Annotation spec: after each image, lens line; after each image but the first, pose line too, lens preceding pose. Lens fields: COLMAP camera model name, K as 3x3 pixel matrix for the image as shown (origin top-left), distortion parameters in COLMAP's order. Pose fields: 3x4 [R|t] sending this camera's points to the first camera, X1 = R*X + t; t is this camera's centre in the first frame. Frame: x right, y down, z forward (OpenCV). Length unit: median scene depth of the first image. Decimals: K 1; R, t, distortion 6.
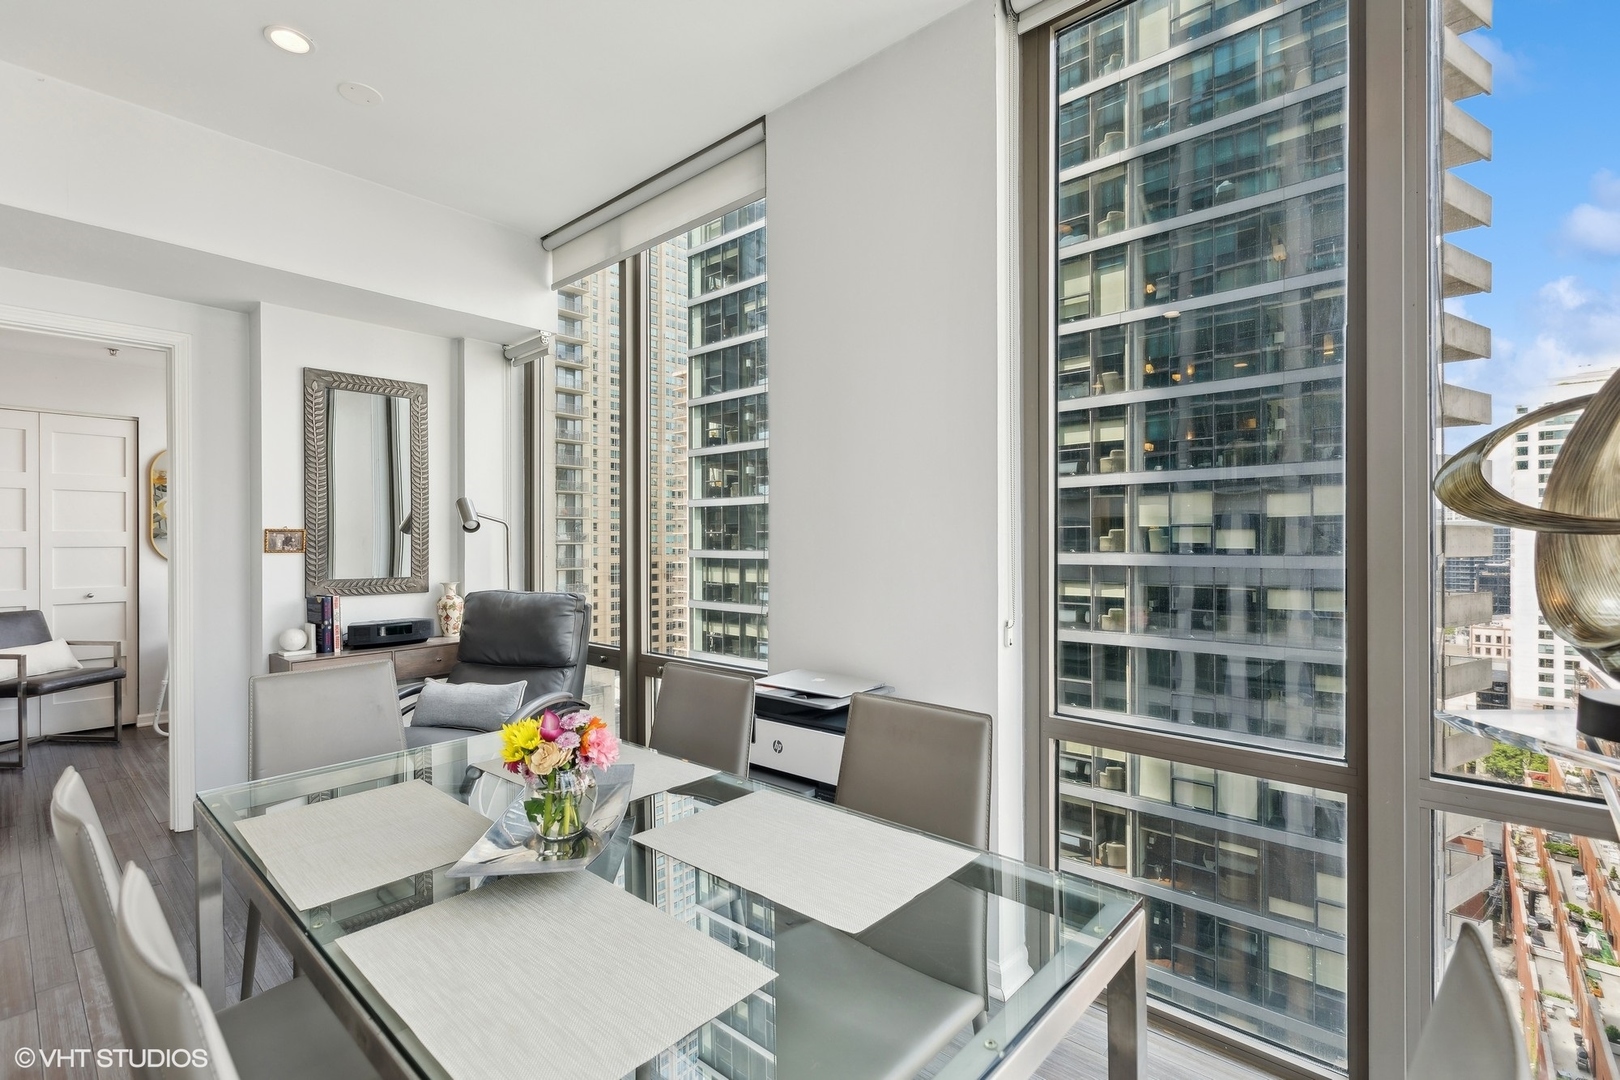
lens RADIAL K [[733.8, 0, 805.9], [0, 733.8, 543.0], [0, 0, 1]] dist [0.000602, -0.000581]
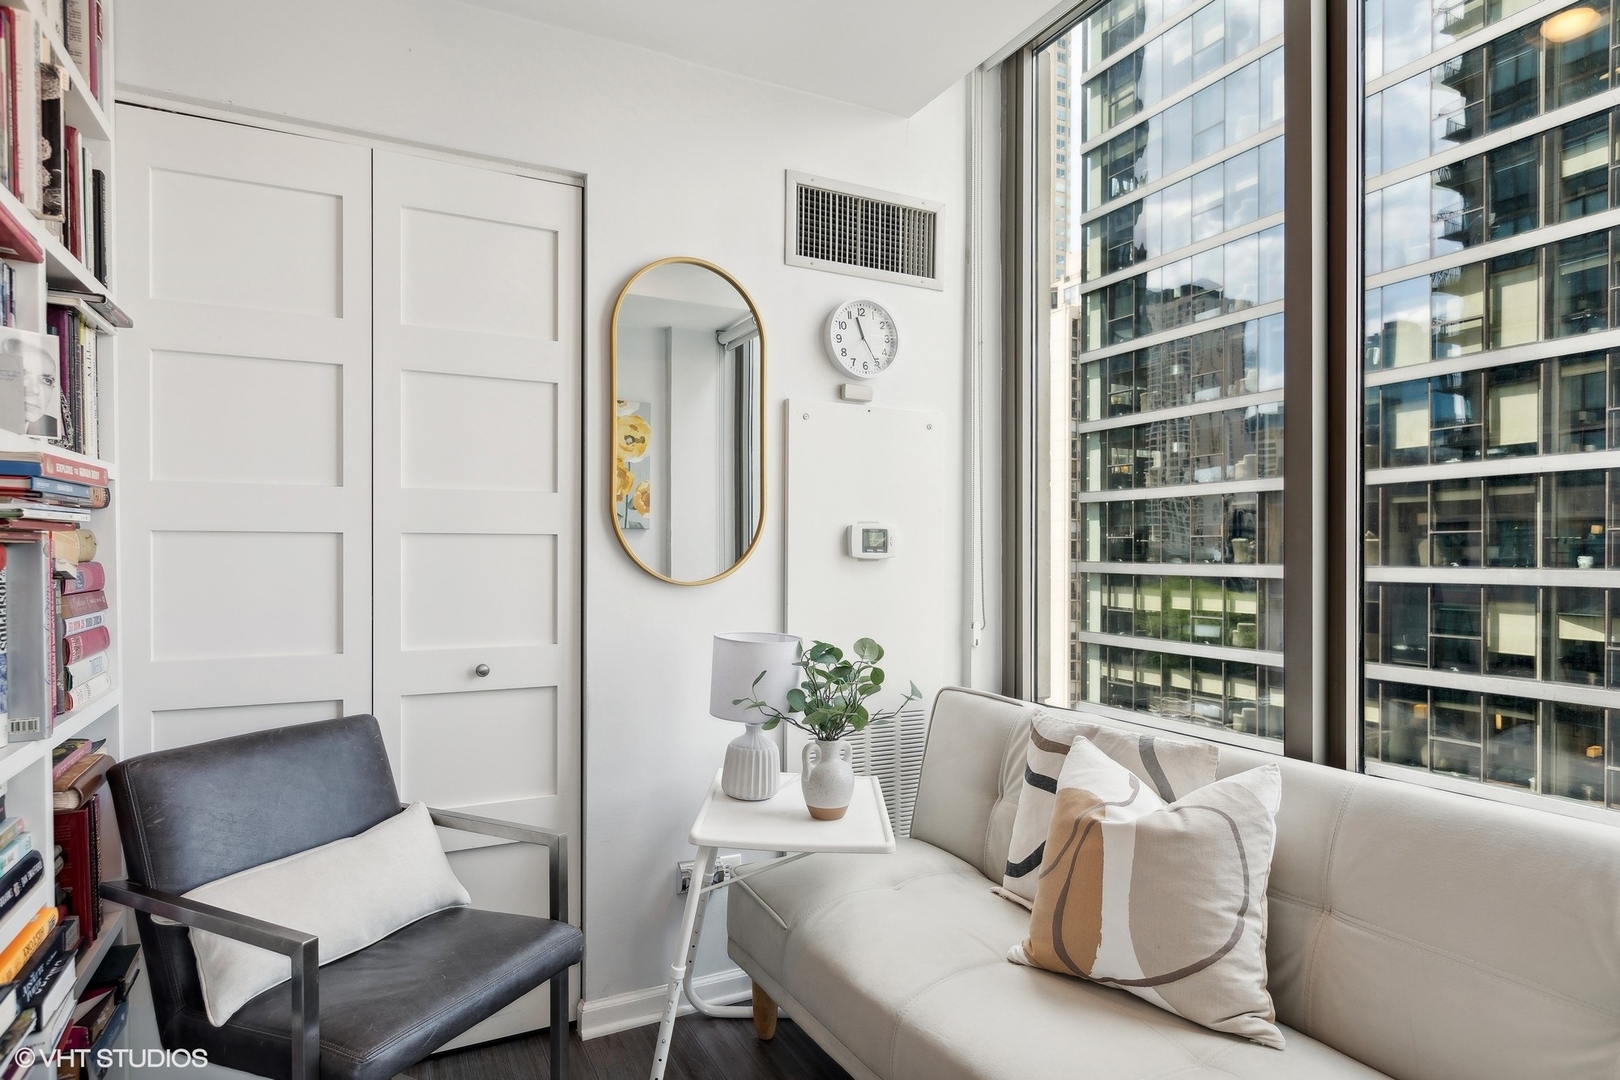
lens RADIAL K [[905.8, 0, 809.2], [0, 905.8, 557.4], [0, 0, 1]] dist [0.004175, -0.001741]
pose [[0.928051, 0.007243, -0.372382, -0.082900], [-0.005589, 0.999969, 0.005521, 0.001684], [0.372411, -0.003042, 0.928063, 0.081193]]
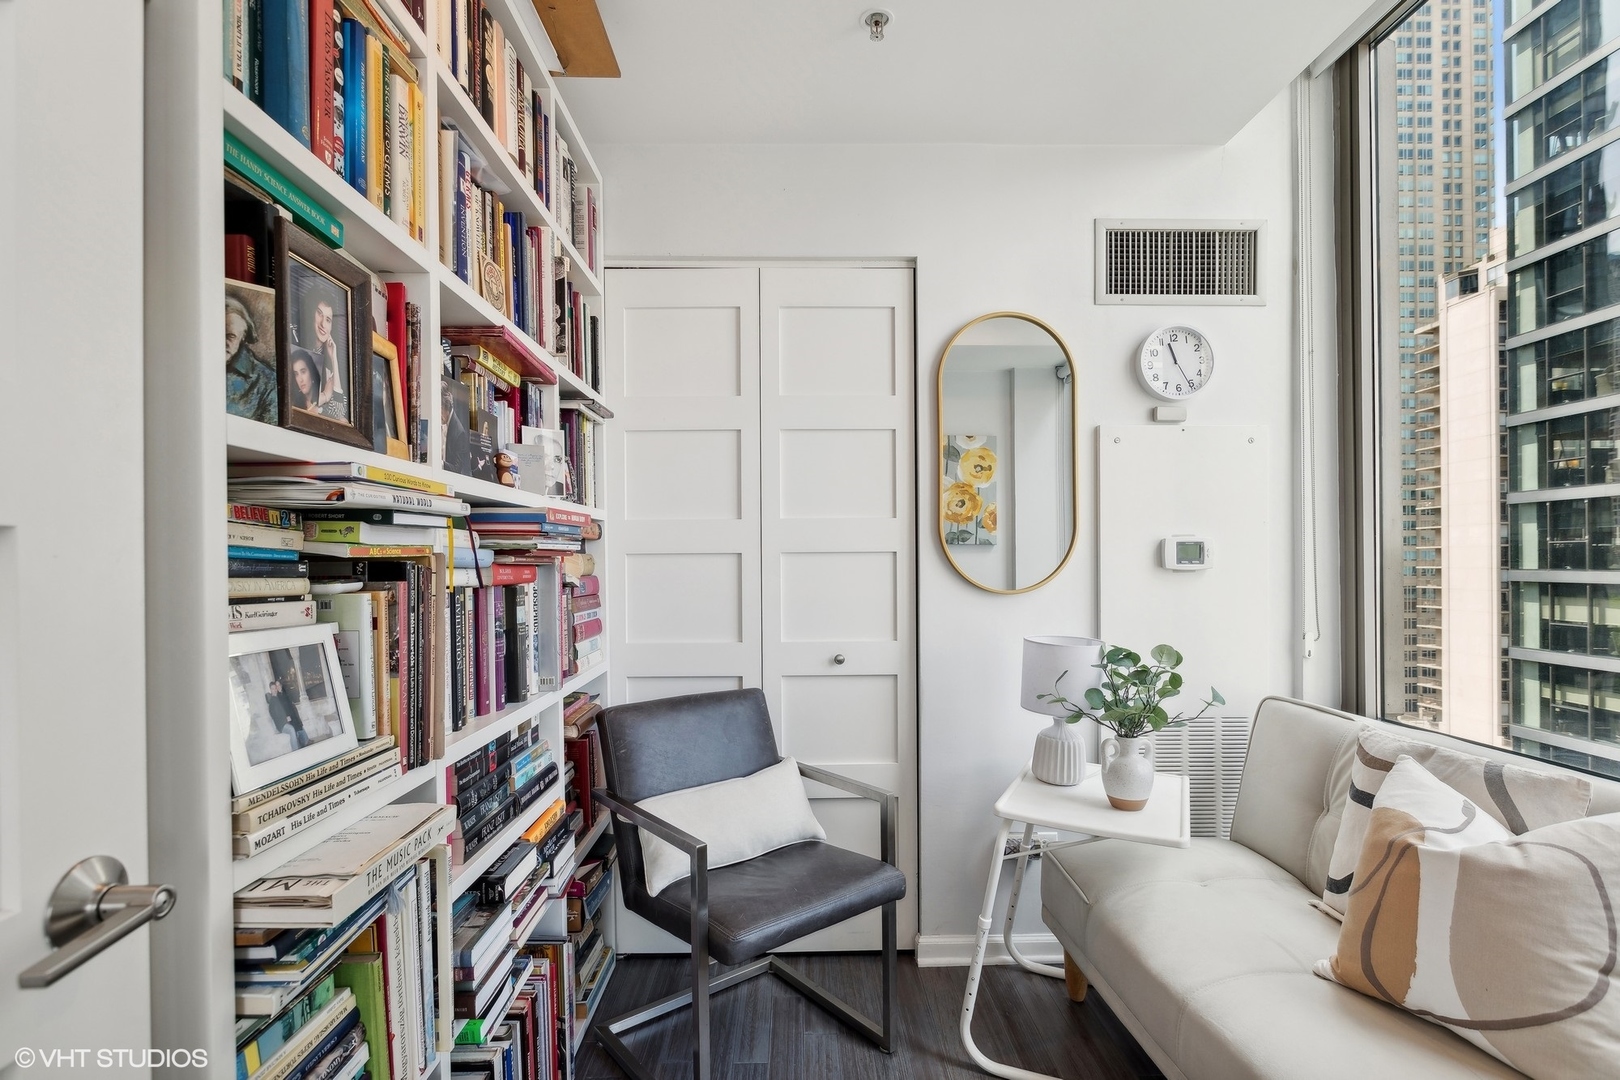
lens RADIAL K [[781.3, 0, 807.3], [0, 781.3, 563.7], [0, 0, 1]] dist [0.000899, -0.001392]
pose [[0.676639, -0.002788, -0.736310, -0.078830], [0.004271, 0.999991, 0.000137, 0.001512], [0.736303, -0.003237, 0.676645, 0.082038]]
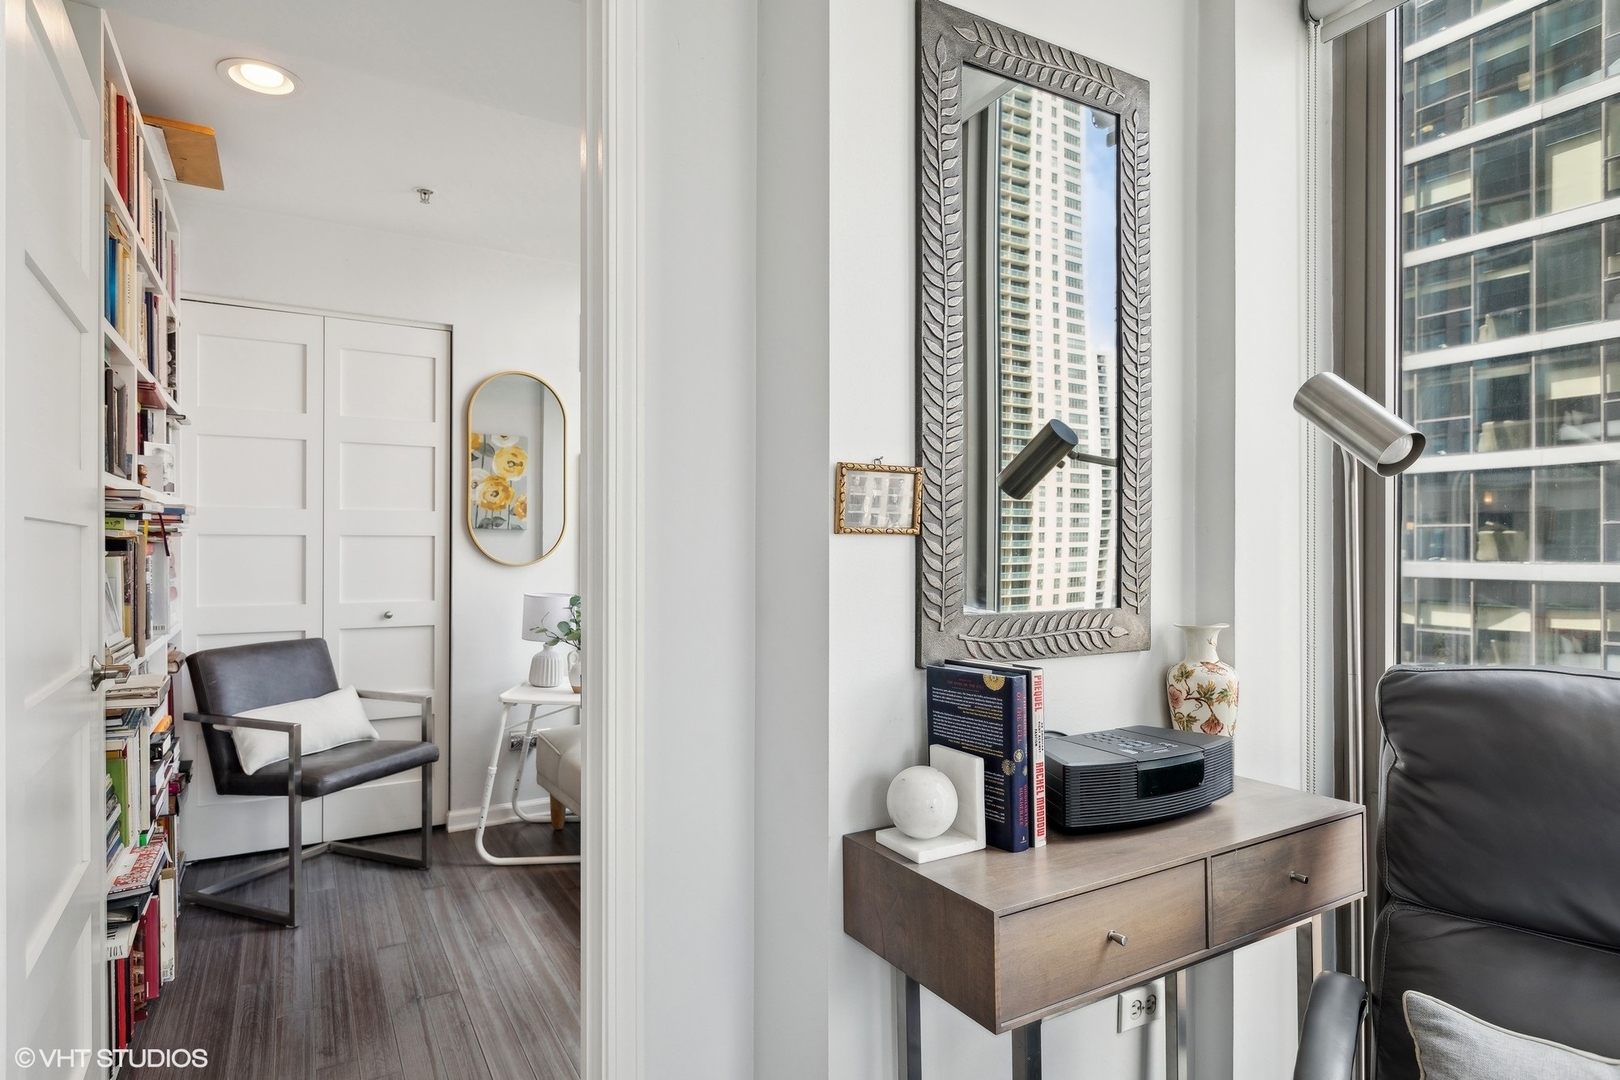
lens RADIAL K [[884.0, 0, 805.8], [0, 884.0, 546.2], [0, 0, 1]] dist [0.001130, -0.001461]
pose [[0.950391, 0.004601, -0.311025, -0.051660], [-0.005255, 0.999985, -0.001266, 0.001641], [0.311014, 0.002838, 0.950401, 0.050648]]
